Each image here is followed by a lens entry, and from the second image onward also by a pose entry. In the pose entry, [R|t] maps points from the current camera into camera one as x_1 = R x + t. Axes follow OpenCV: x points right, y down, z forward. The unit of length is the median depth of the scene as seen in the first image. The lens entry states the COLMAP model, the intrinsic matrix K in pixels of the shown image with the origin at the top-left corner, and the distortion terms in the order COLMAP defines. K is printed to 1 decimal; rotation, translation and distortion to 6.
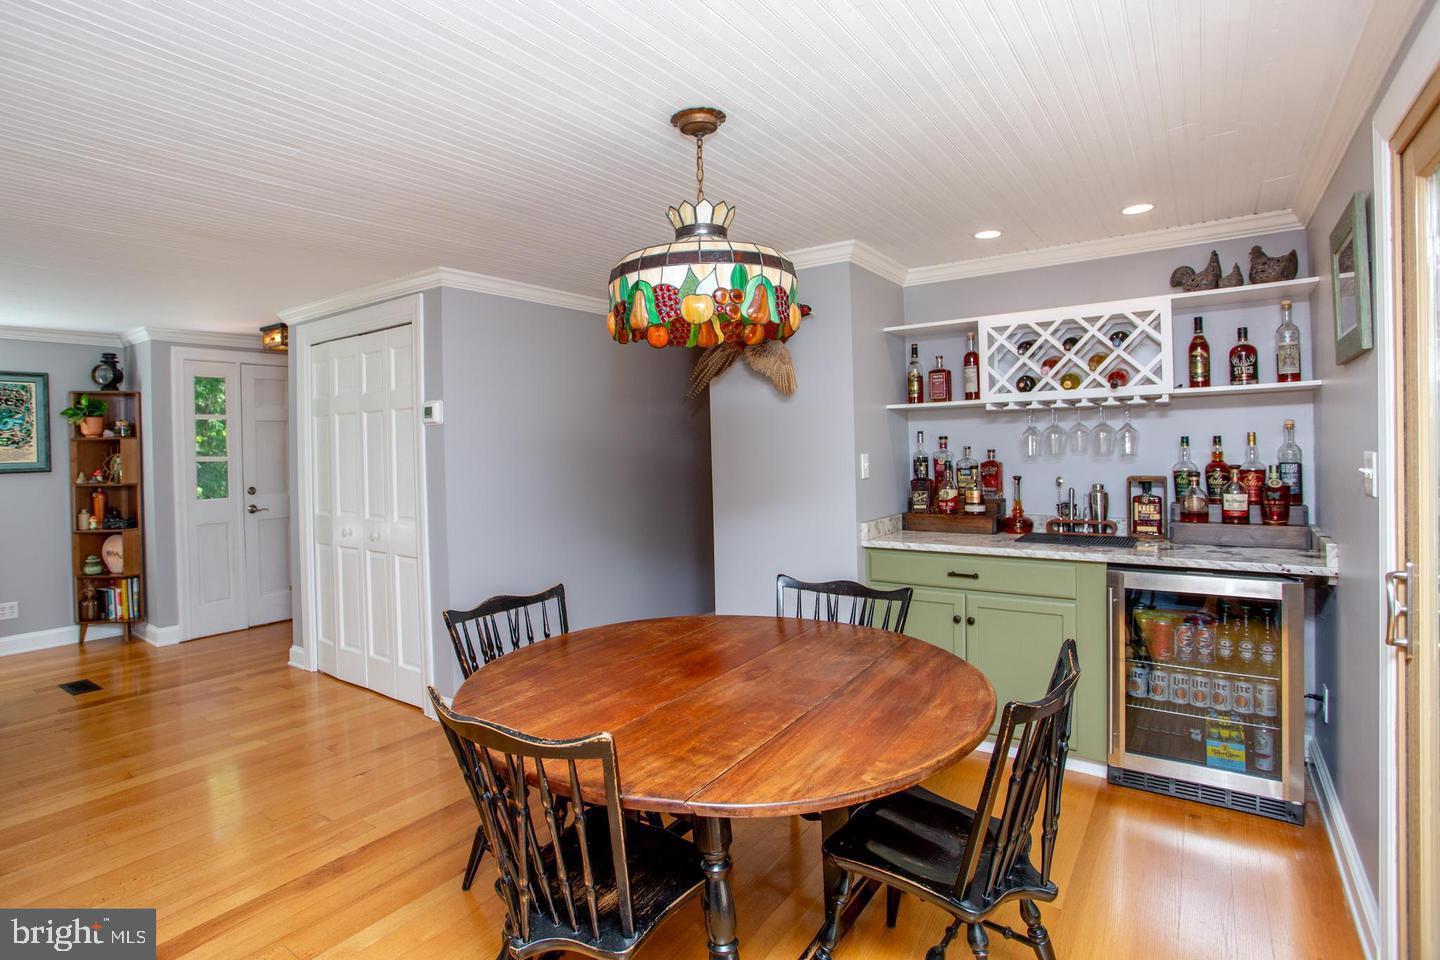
lens RADIAL K [[711.5, 0, 711.6], [0, 711.5, 452.2], [0, 0, 1]] dist [-0.035996, 0.001206]
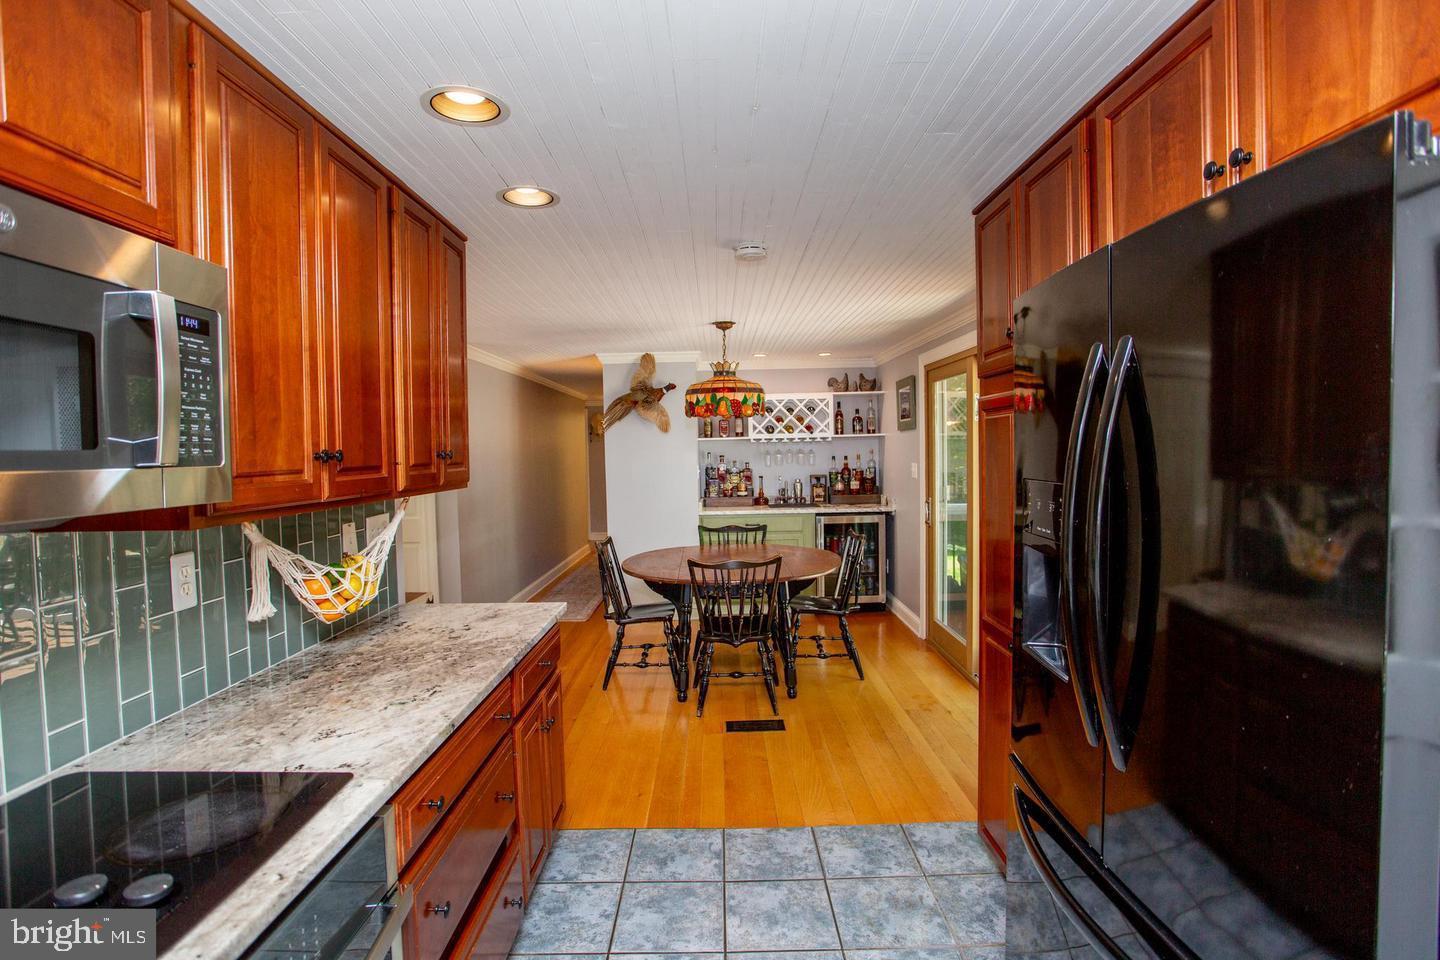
lens RADIAL K [[692.5, 0, 710.8], [0, 692.5, 471.8], [0, 0, 1]] dist [-0.076364, 0.031781]
pose [[0.813460, -0.018621, 0.581323, -0.889370], [0.010212, 0.999791, 0.017734, -0.014758], [-0.581532, -0.008490, 0.813479, -0.531490]]
